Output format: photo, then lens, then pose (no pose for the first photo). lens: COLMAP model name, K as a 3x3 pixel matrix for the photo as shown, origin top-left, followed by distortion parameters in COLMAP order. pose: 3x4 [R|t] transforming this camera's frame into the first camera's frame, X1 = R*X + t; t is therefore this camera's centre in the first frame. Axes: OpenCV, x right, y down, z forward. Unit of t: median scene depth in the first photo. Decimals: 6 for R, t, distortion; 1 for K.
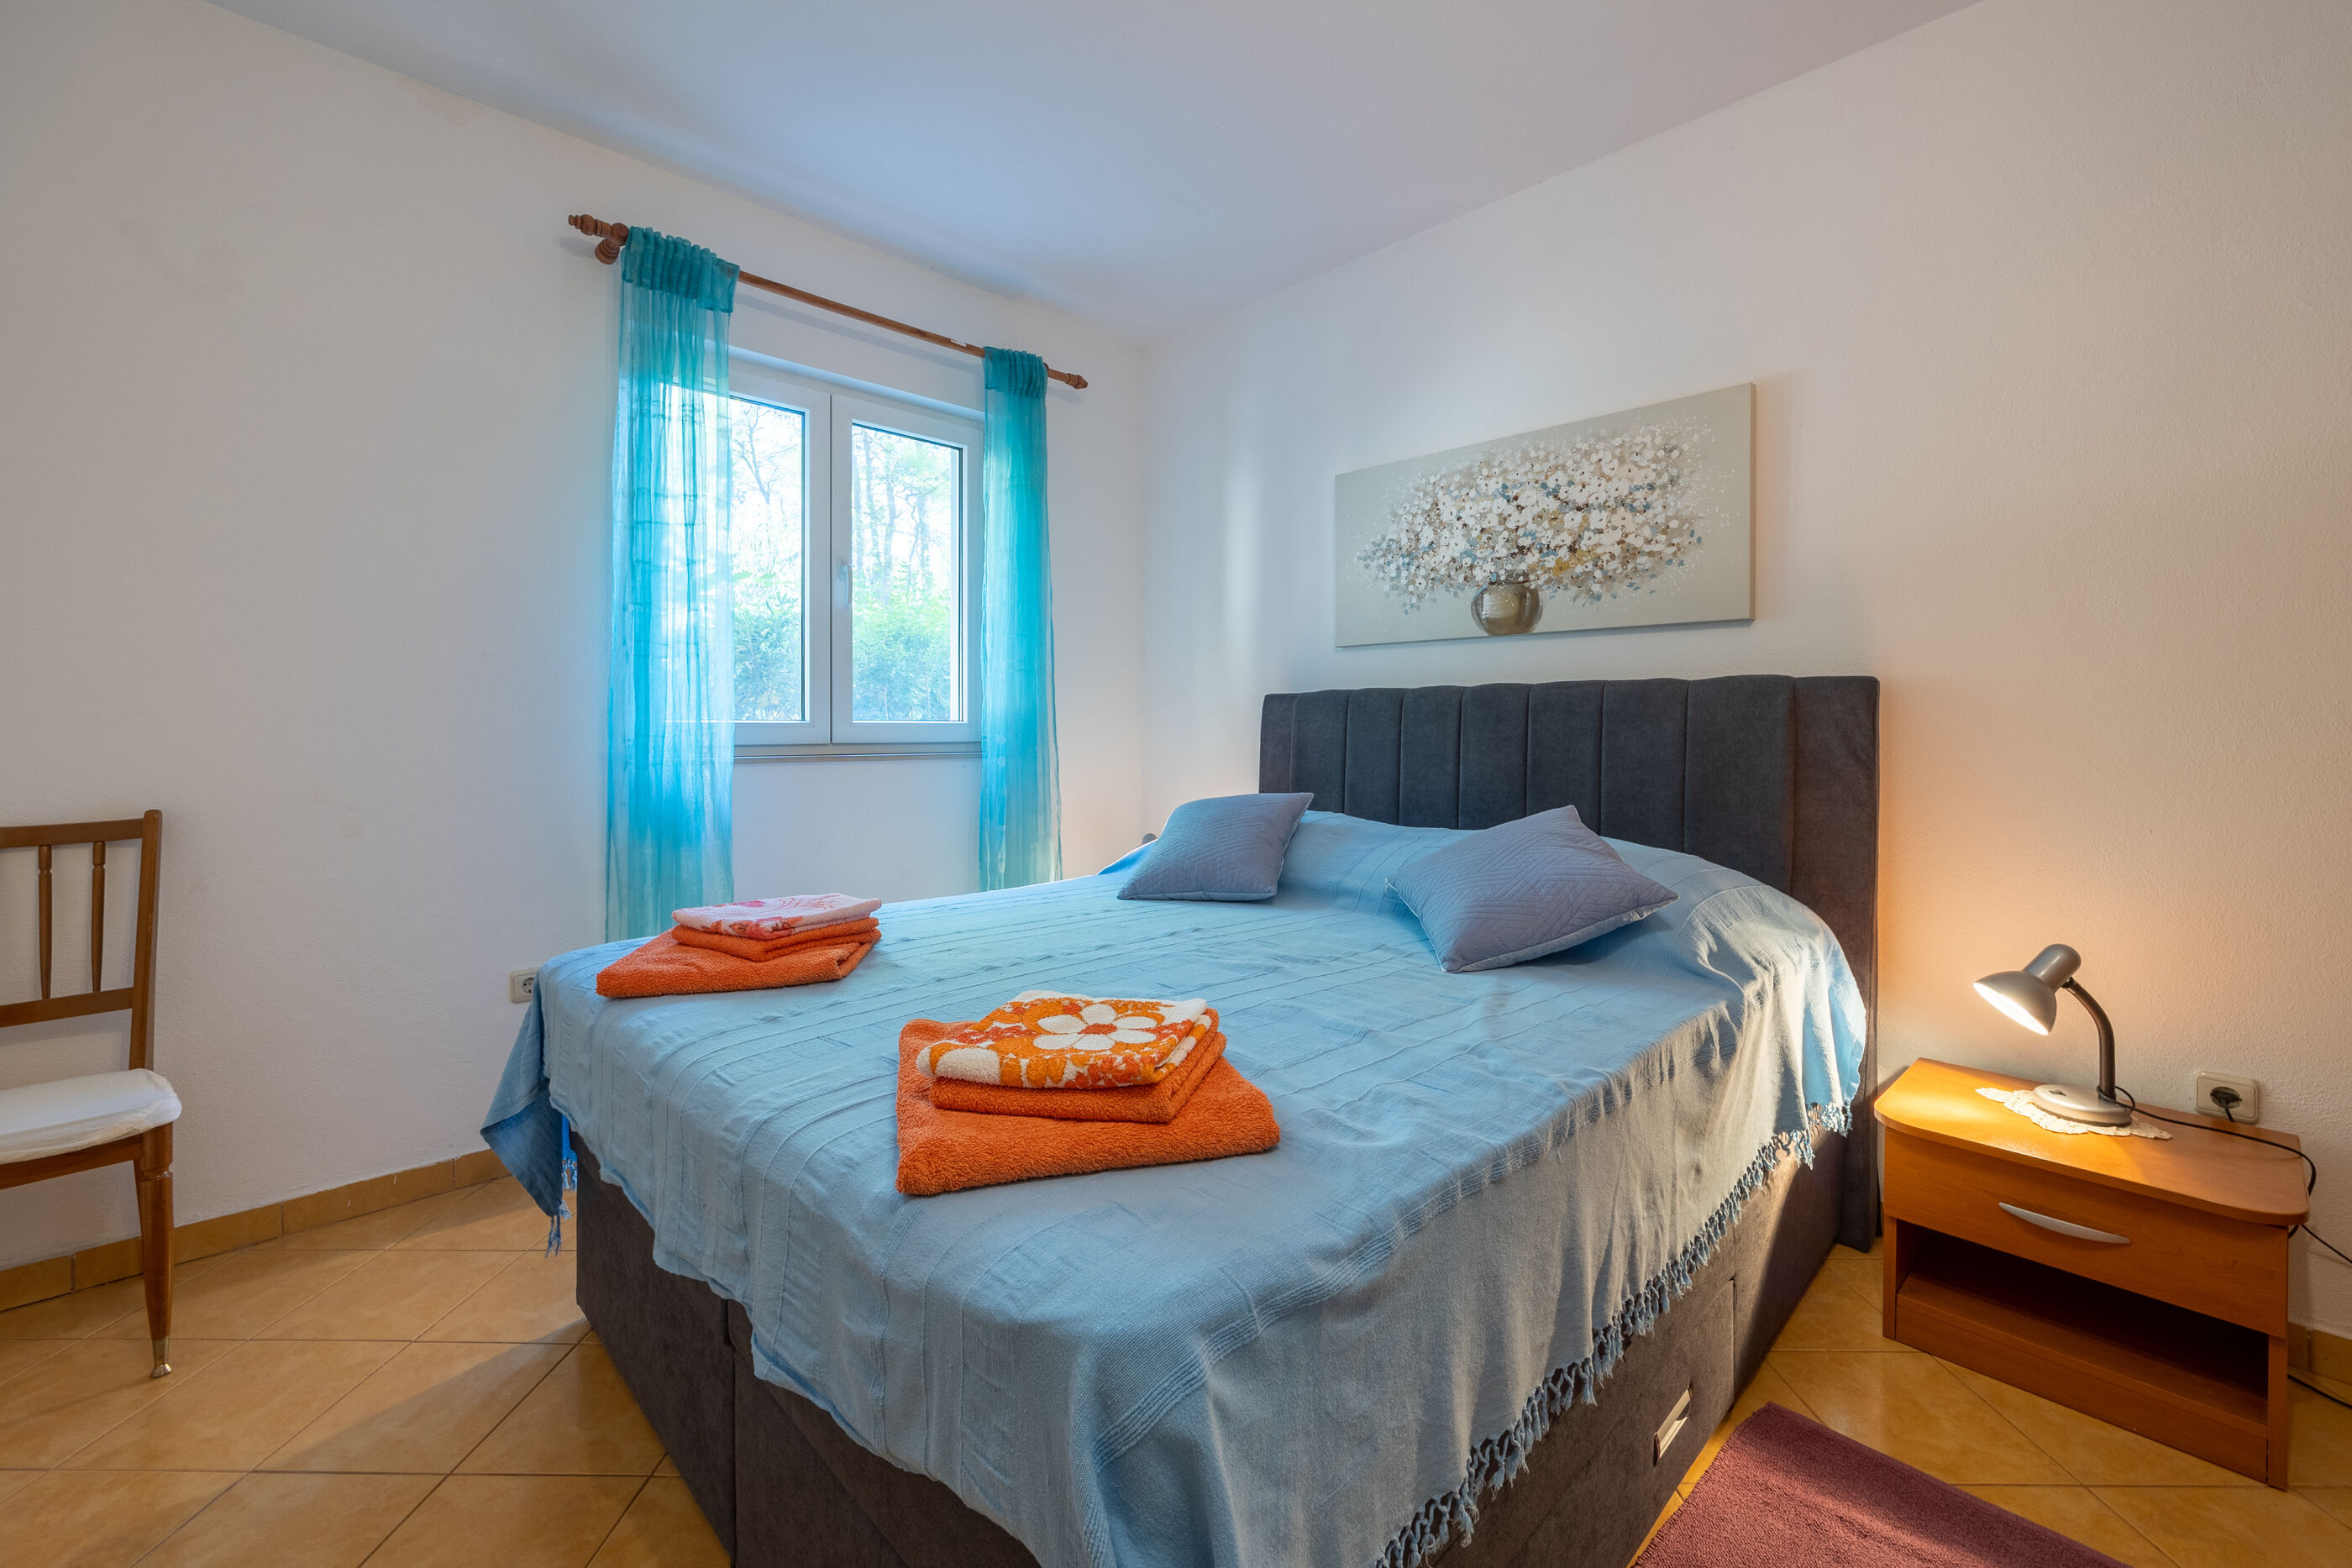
lens RADIAL K [[961.2, 0, 1172.7], [0, 961.2, 741.2], [0, 0, 1]] dist [-0.002648, -0.000022]
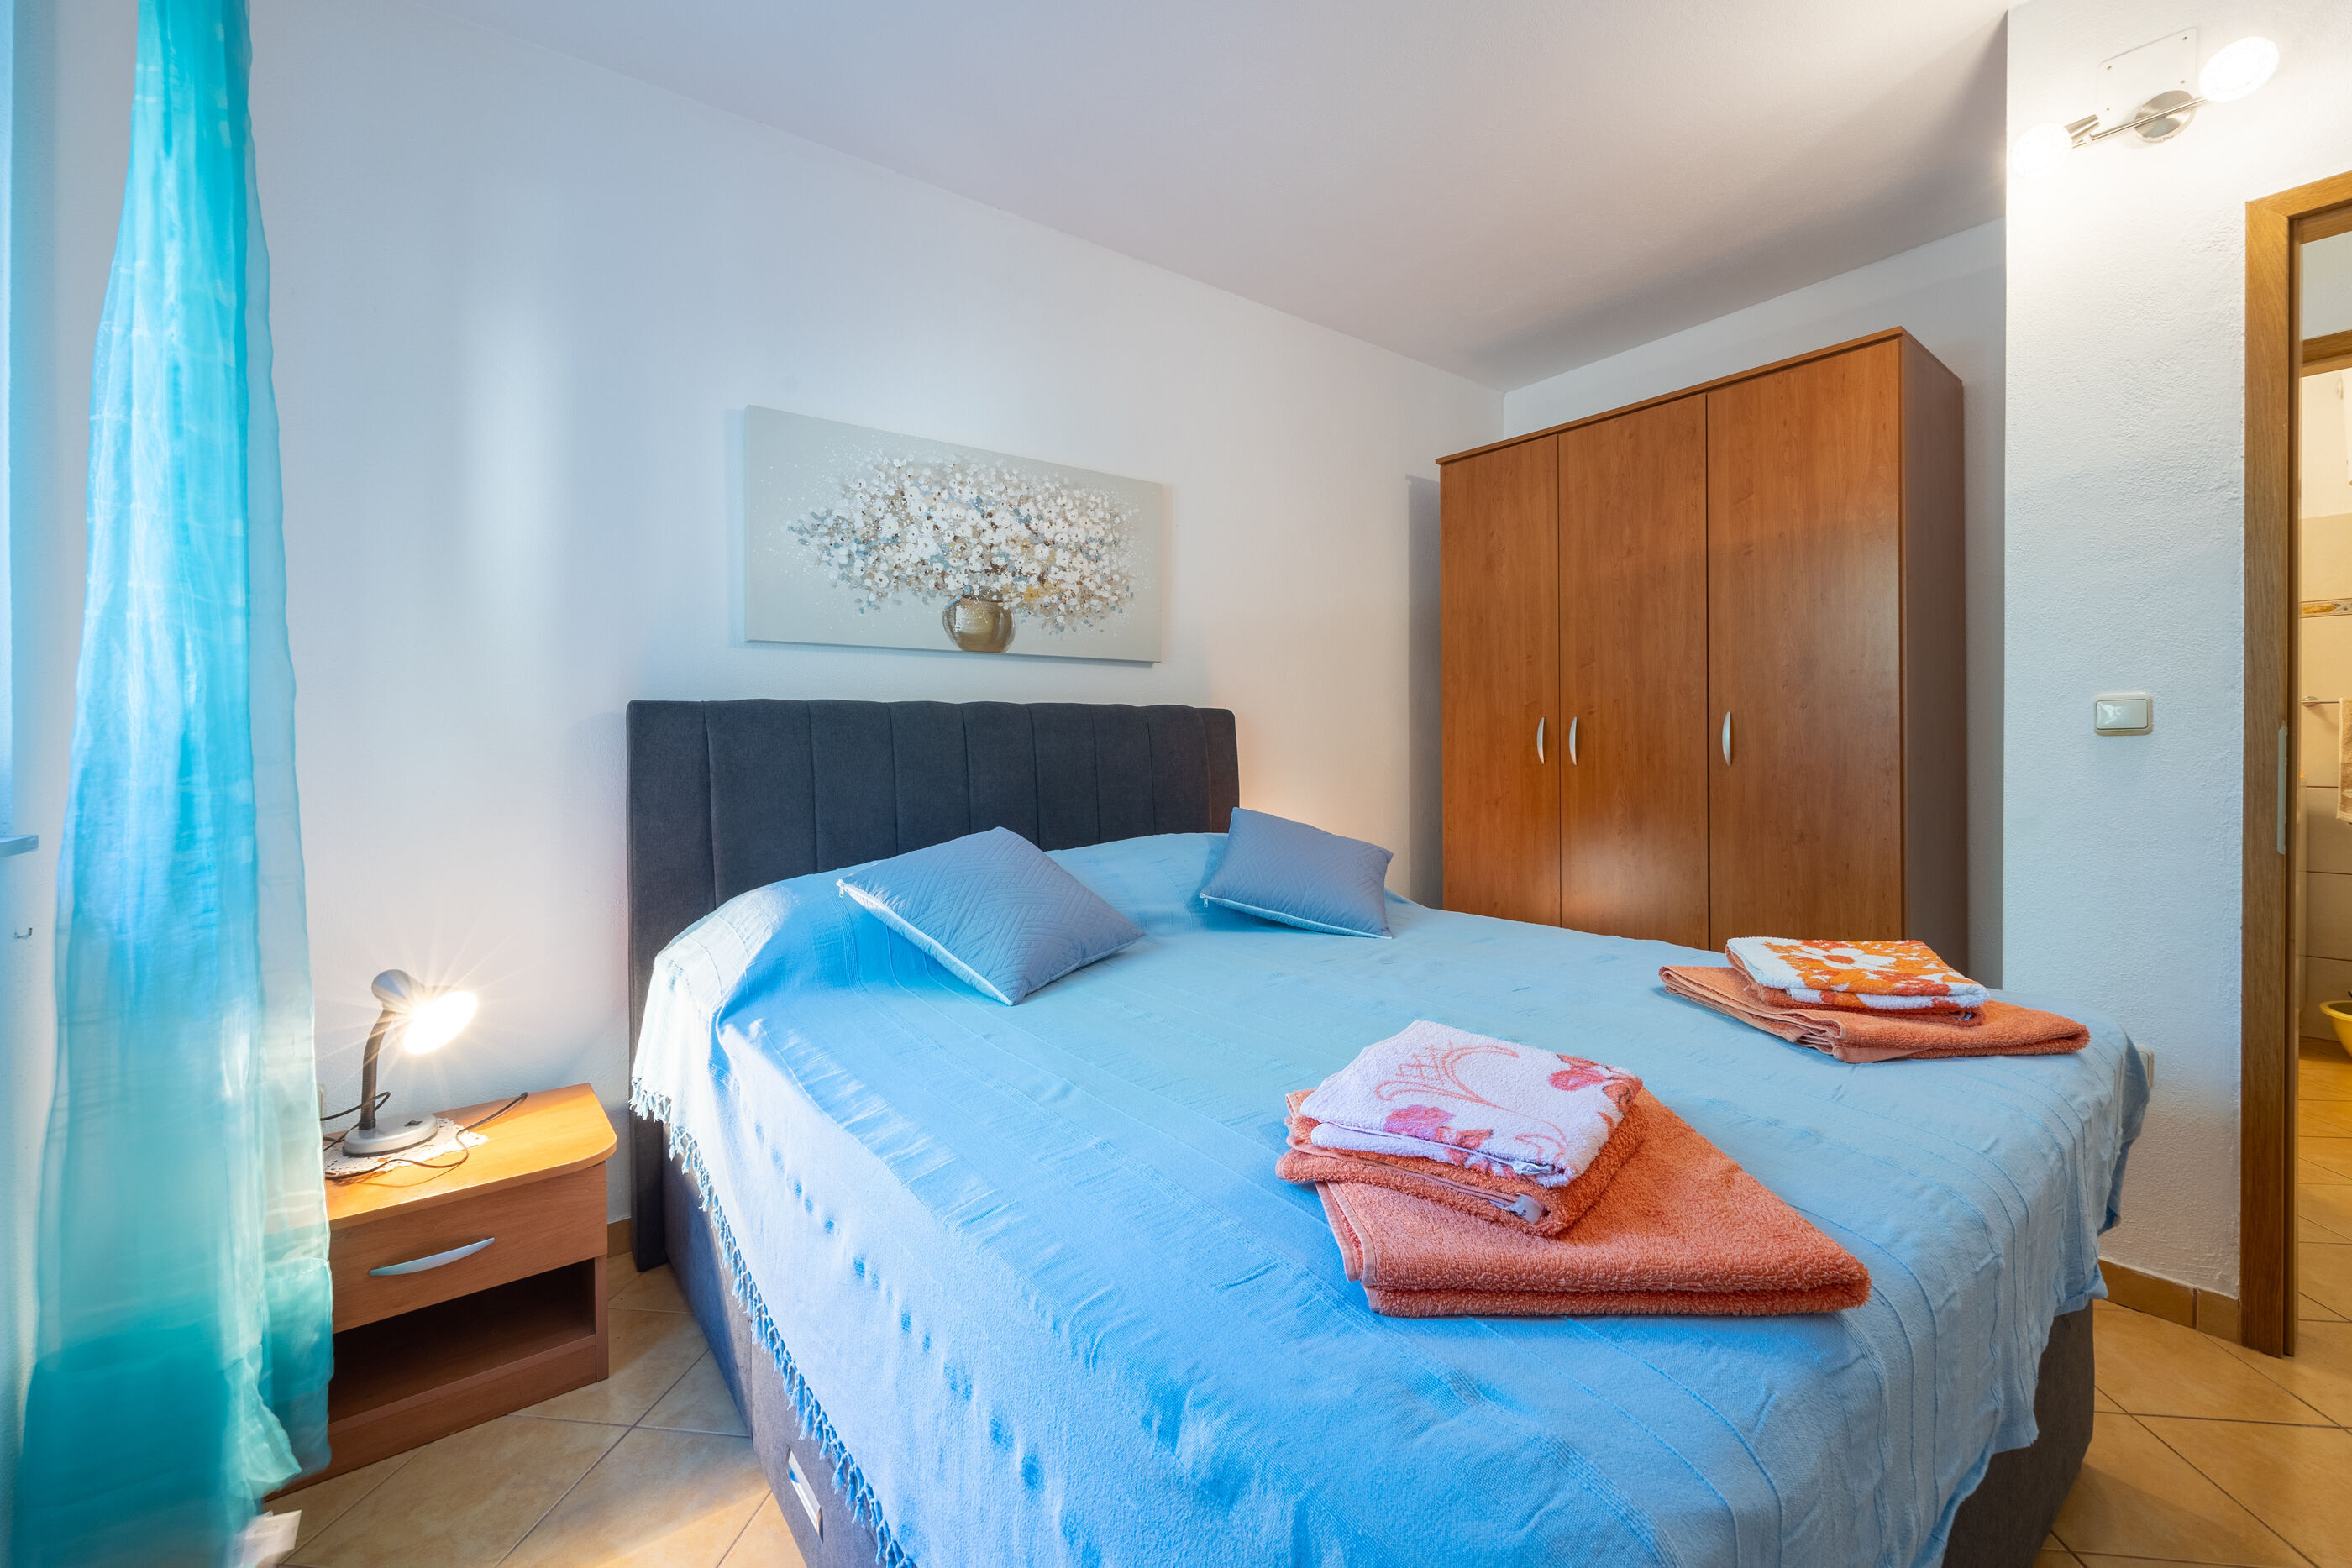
lens RADIAL K [[961.2, 0, 1174.2], [0, 961.2, 769.5], [0, 0, 1]] dist [-0.002648, -0.000022]
pose [[0.131076, -0.016897, 0.991228, -0.594838], [0.037024, 0.999241, 0.012138, 0.003298], [-0.990681, 0.035108, 0.131603, 0.685178]]
